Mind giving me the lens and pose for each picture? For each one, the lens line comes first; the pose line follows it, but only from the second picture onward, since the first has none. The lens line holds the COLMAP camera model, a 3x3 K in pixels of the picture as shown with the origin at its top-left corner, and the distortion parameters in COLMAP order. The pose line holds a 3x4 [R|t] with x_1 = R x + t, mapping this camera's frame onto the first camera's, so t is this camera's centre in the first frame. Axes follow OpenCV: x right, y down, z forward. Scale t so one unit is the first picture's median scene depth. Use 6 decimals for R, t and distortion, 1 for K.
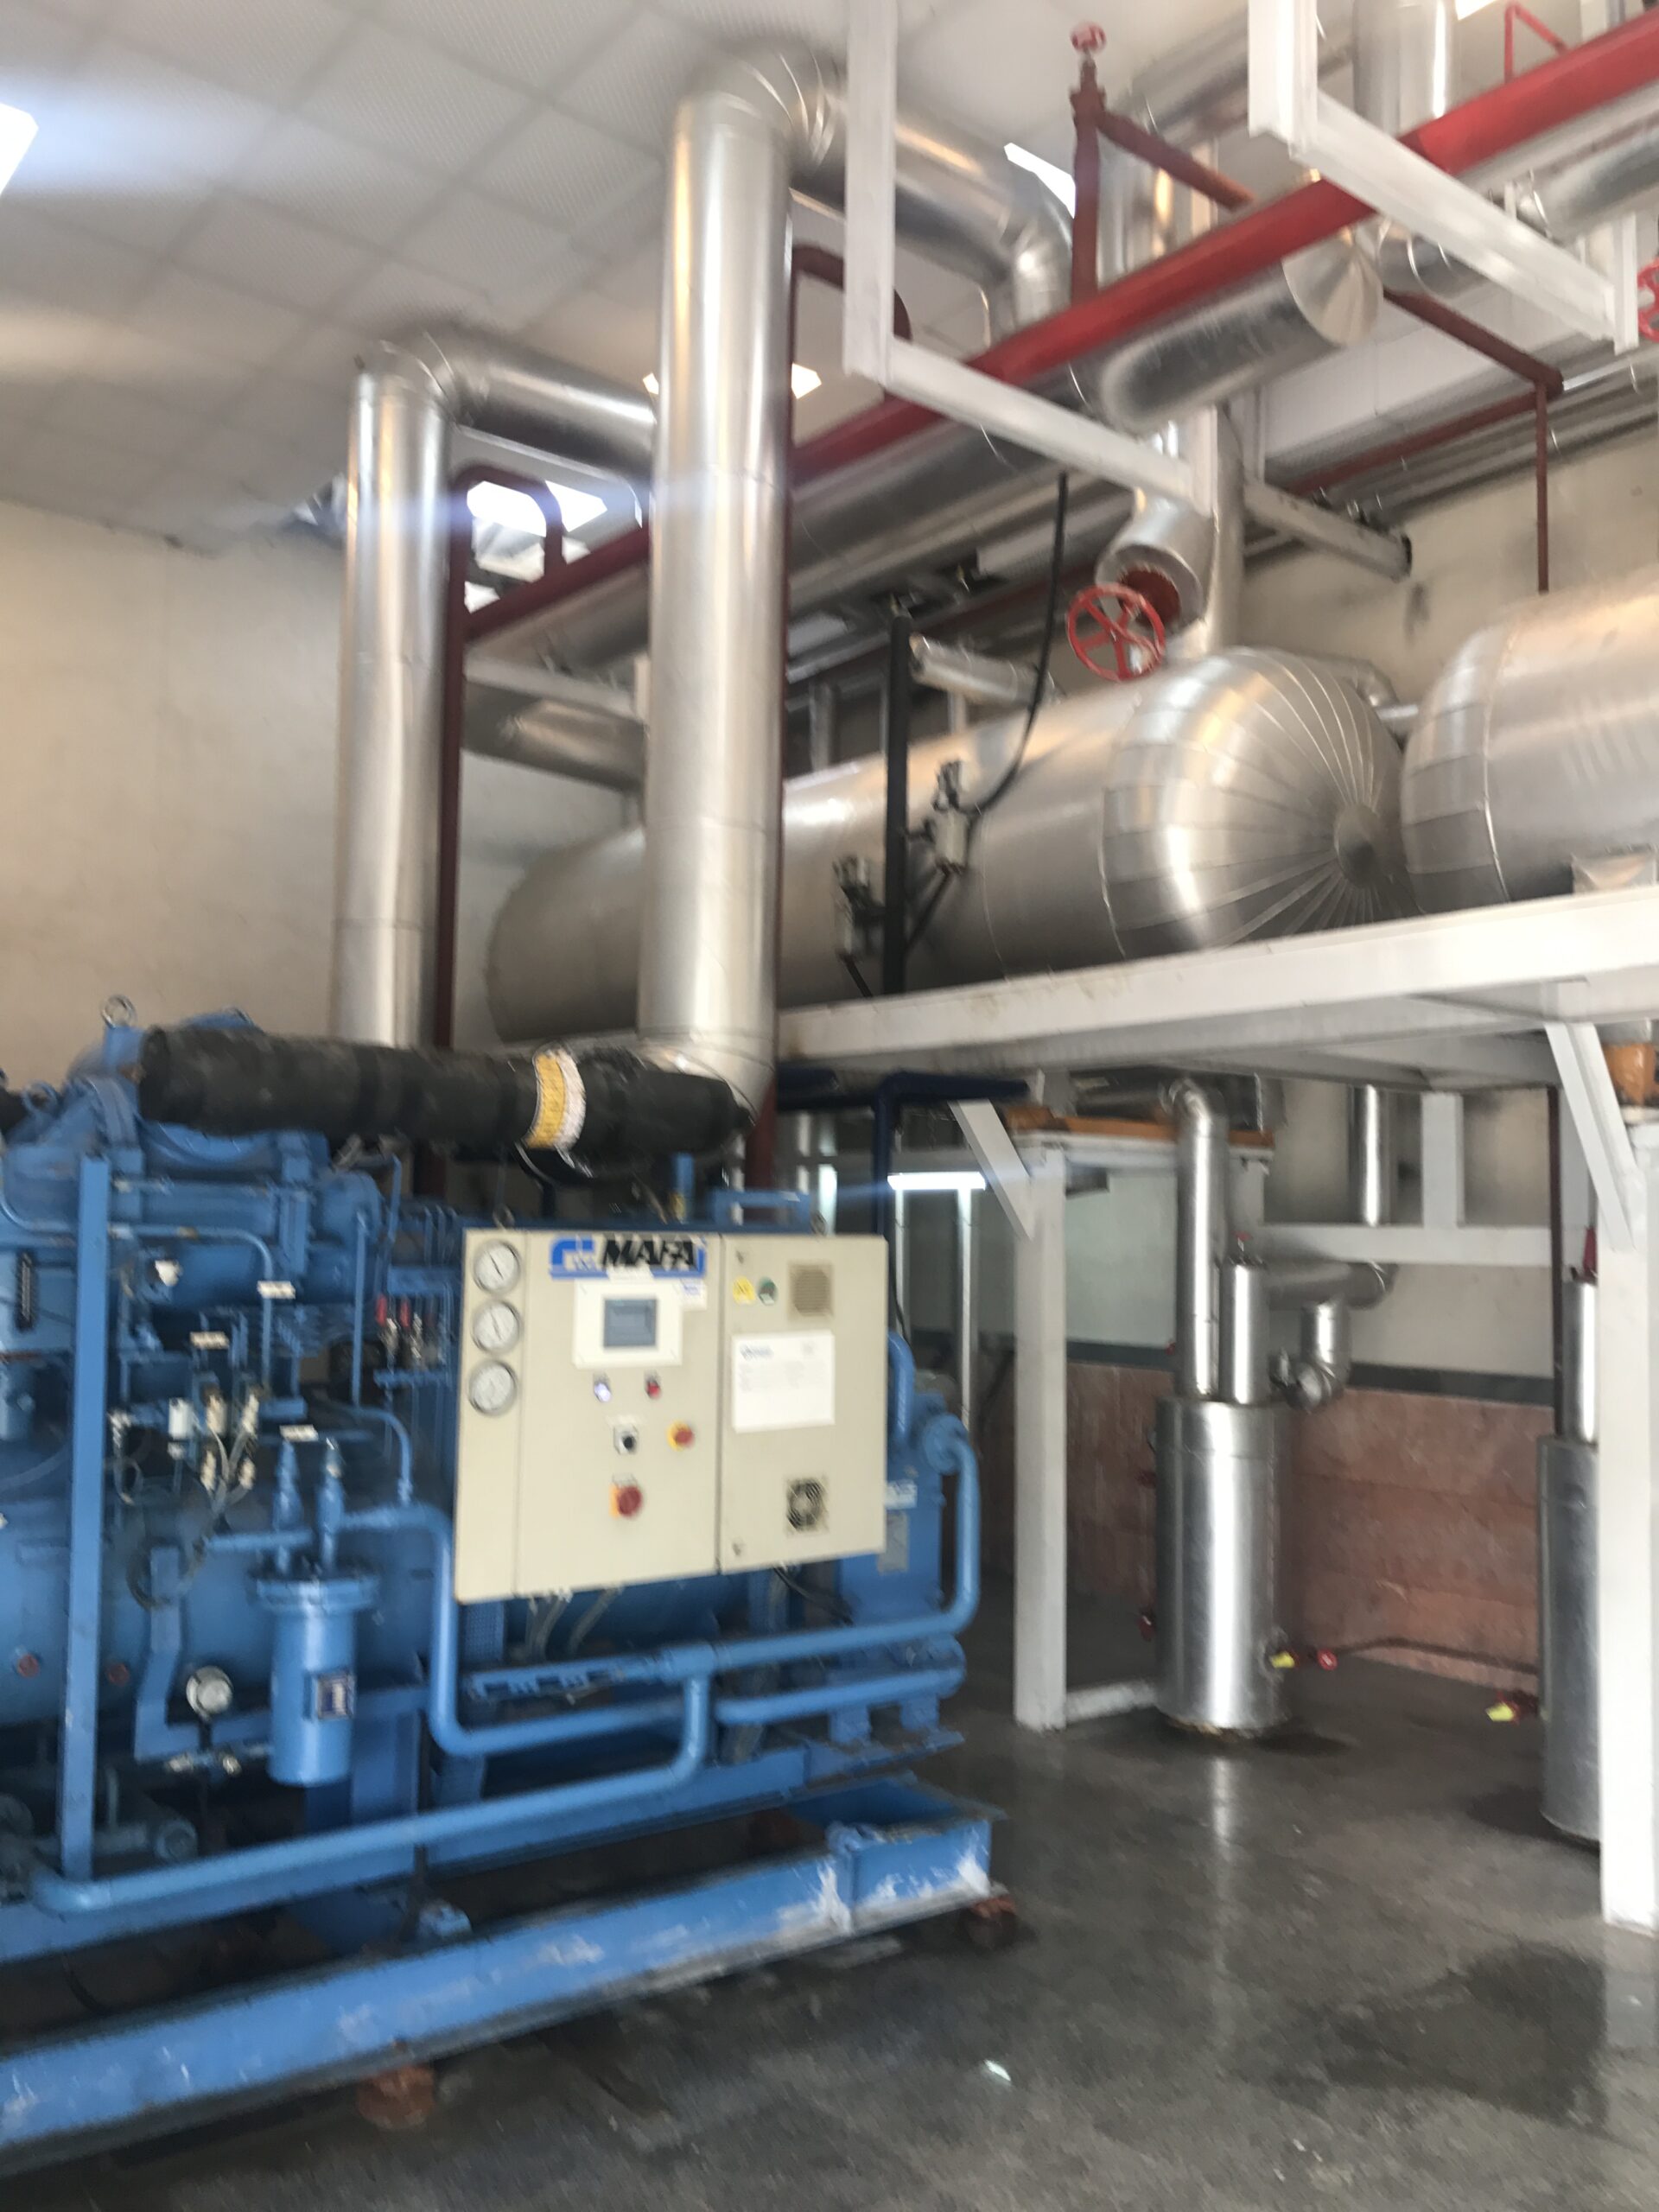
lens RADIAL K [[1821.3, 0, 830.1], [0, 1821.3, 1110.3], [0, 0, 1]] dist [0.005666, 0.014508]
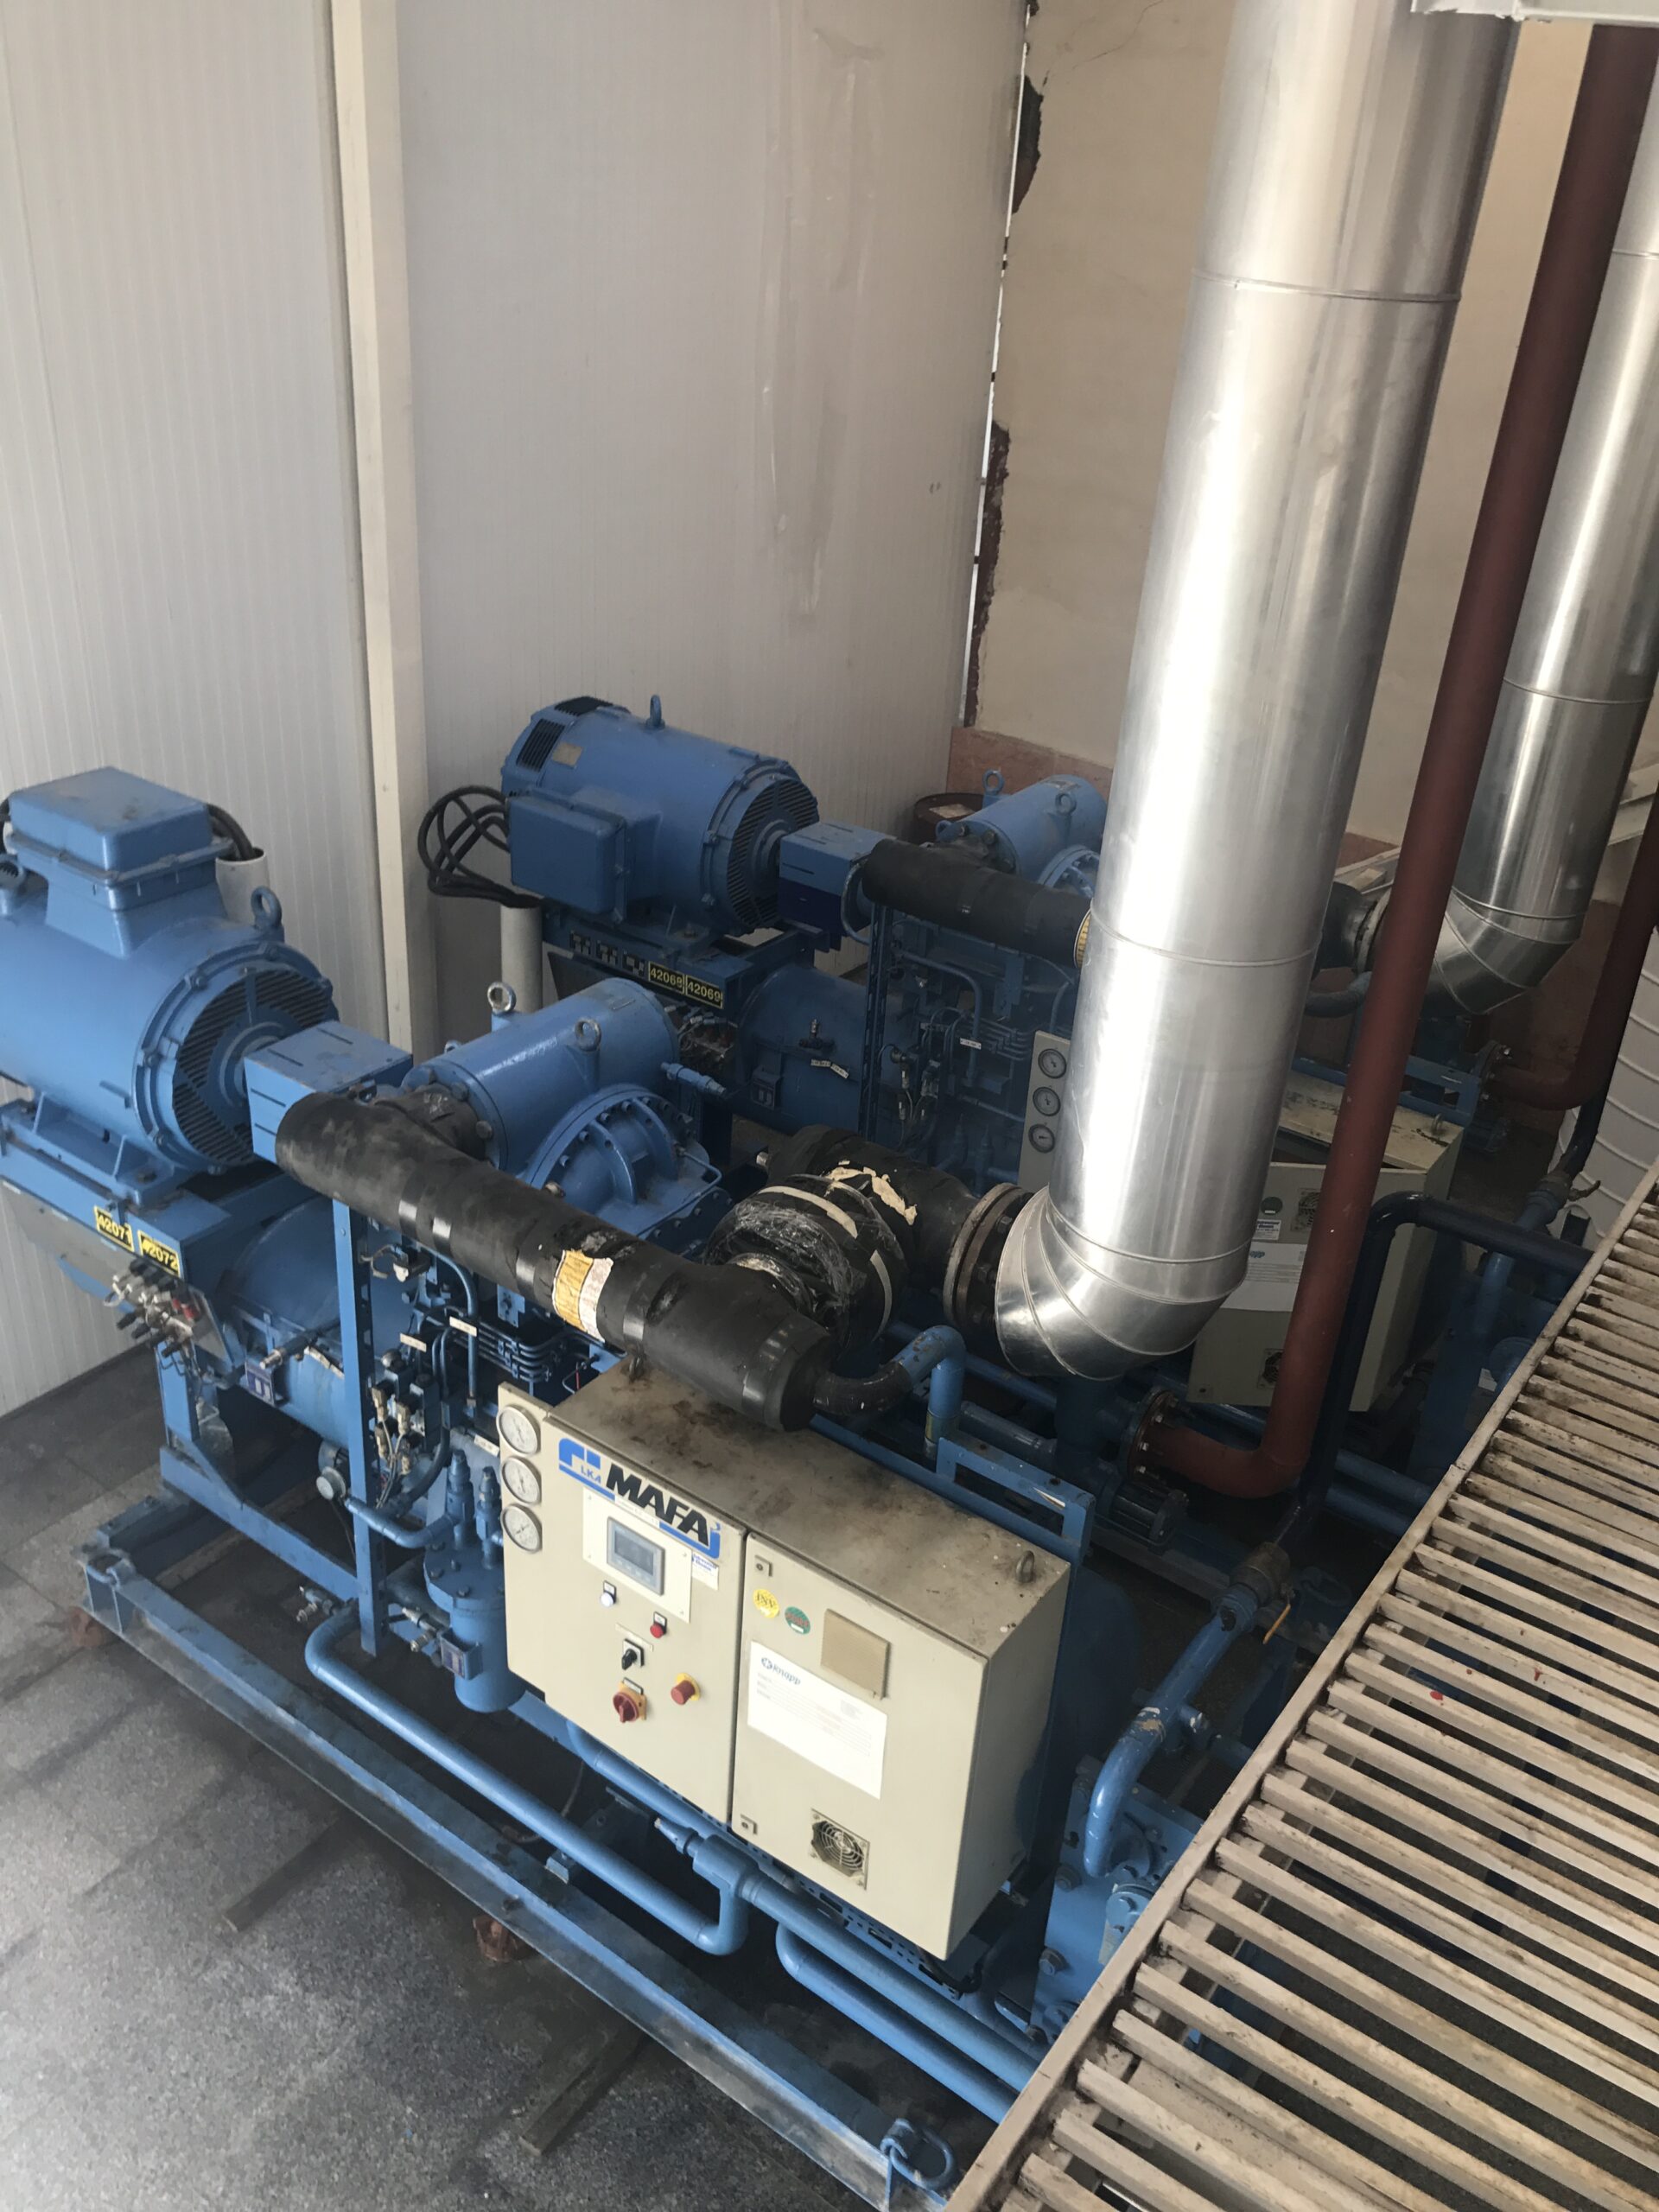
lens RADIAL K [[1821.3, 0, 828.7], [0, 1821.3, 1105.7], [0, 0, 1]] dist [0.005666, 0.014508]
pose [[0.273246, 0.457347, -0.846268, 0.545756], [0.005500, 0.878991, 0.476807, -0.479520], [0.961928, -0.134941, 0.237665, 0.903176]]
